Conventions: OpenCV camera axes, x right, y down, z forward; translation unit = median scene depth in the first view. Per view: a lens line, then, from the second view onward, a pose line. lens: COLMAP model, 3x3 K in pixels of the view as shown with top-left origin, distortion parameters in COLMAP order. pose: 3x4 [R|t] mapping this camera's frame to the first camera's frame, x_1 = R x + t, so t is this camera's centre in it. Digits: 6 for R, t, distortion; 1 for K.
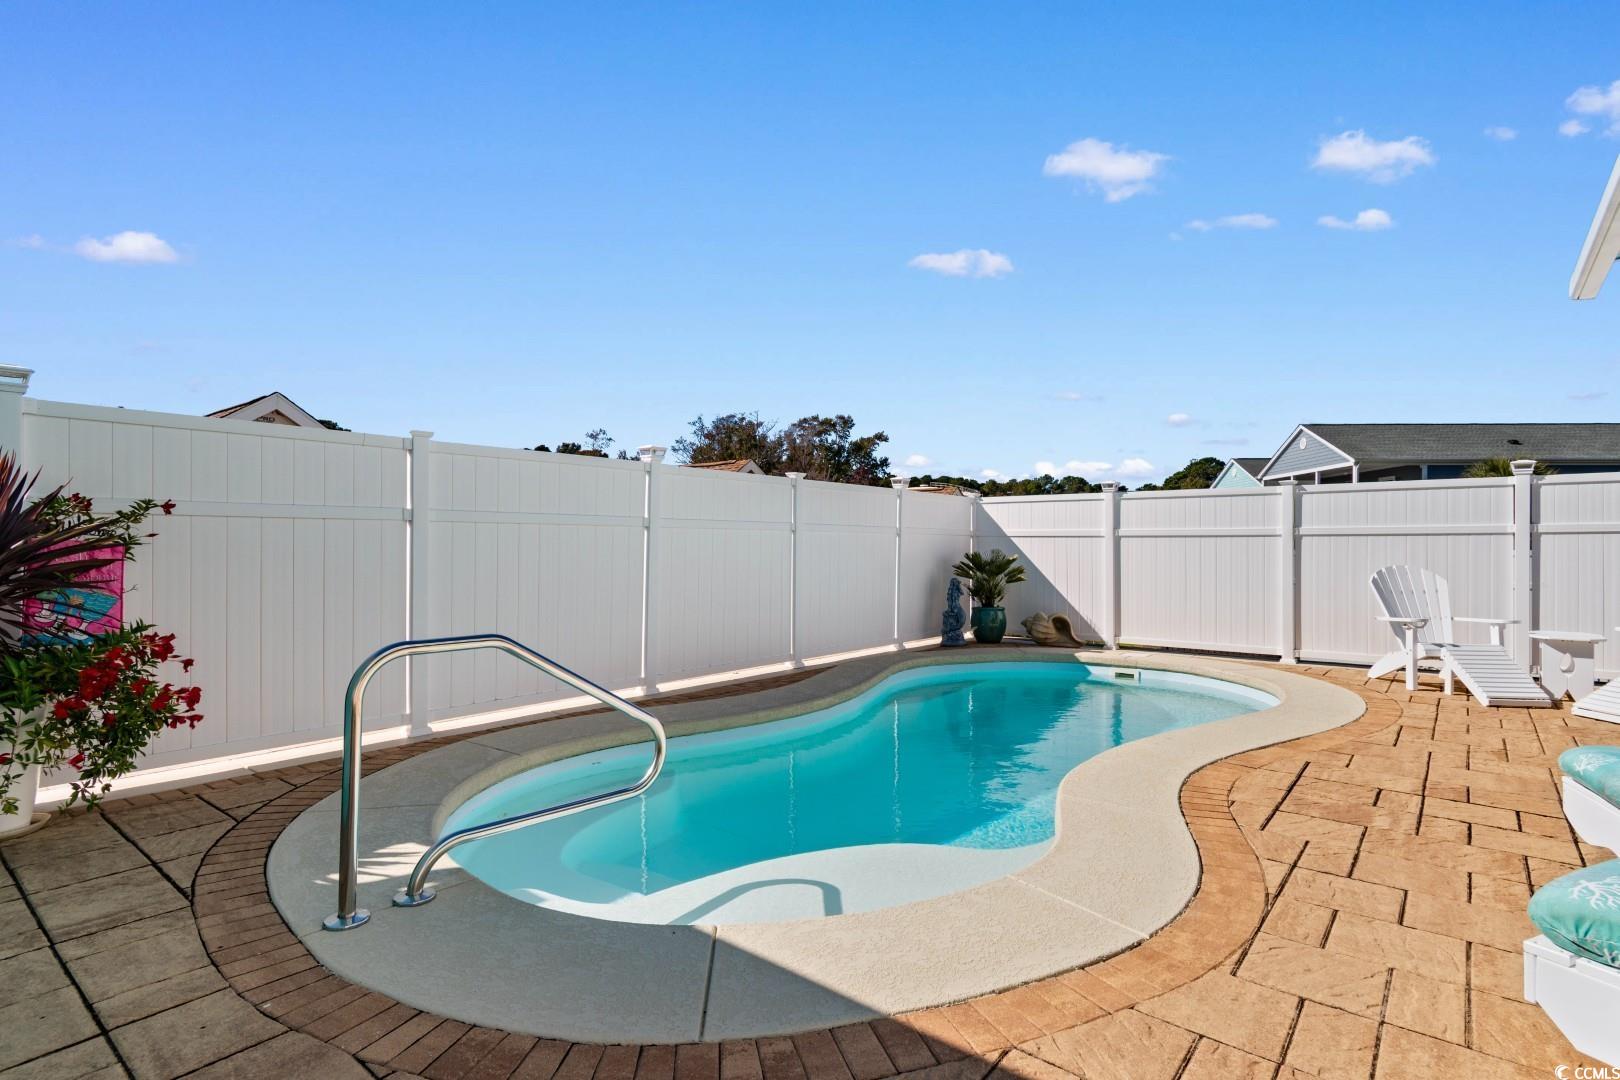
lens RADIAL K [[810.1, 0, 792.4], [0, 810.1, 543.6], [0, 0, 1]] dist [-0.001331, -0.000077]
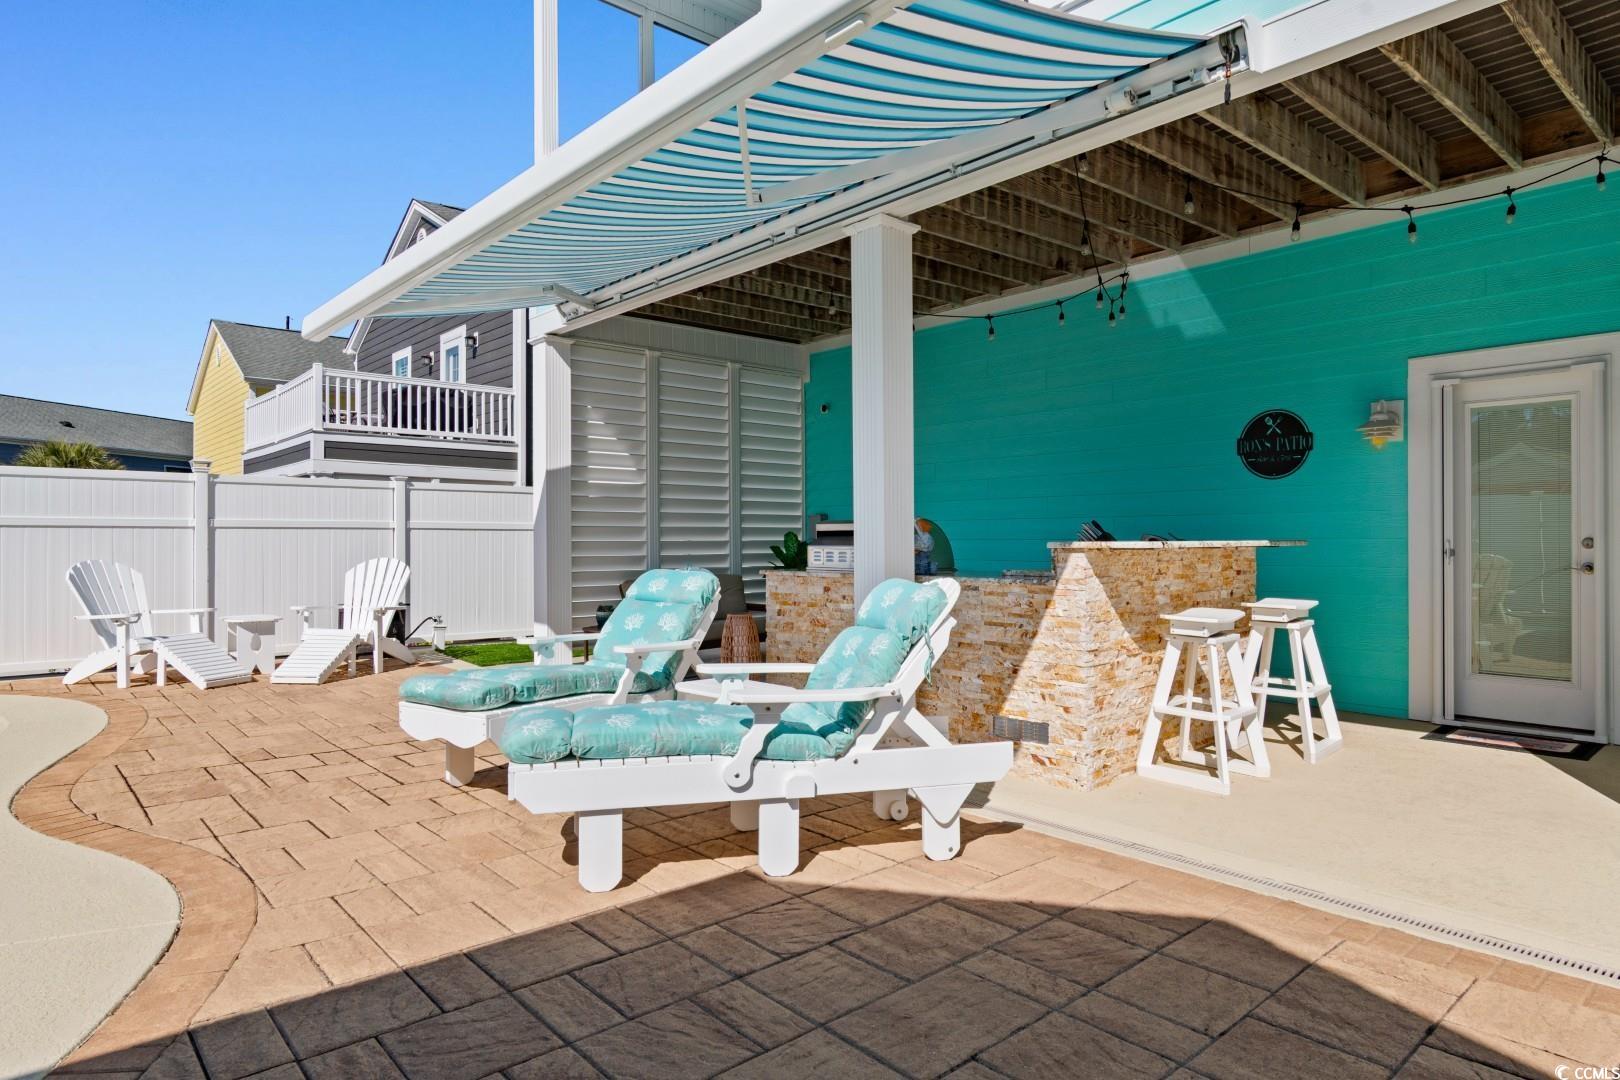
lens RADIAL K [[966.4, 0, 810.0], [0, 966.4, 540.0], [0, 0, 1]] dist [-0.000292, 0.000070]
pose [[0.166851, -0.003742, 0.985975, -0.256406], [0.000562, 0.999993, 0.003701, 0.000922], [-0.985982, -0.000063, 0.166852, 0.006166]]
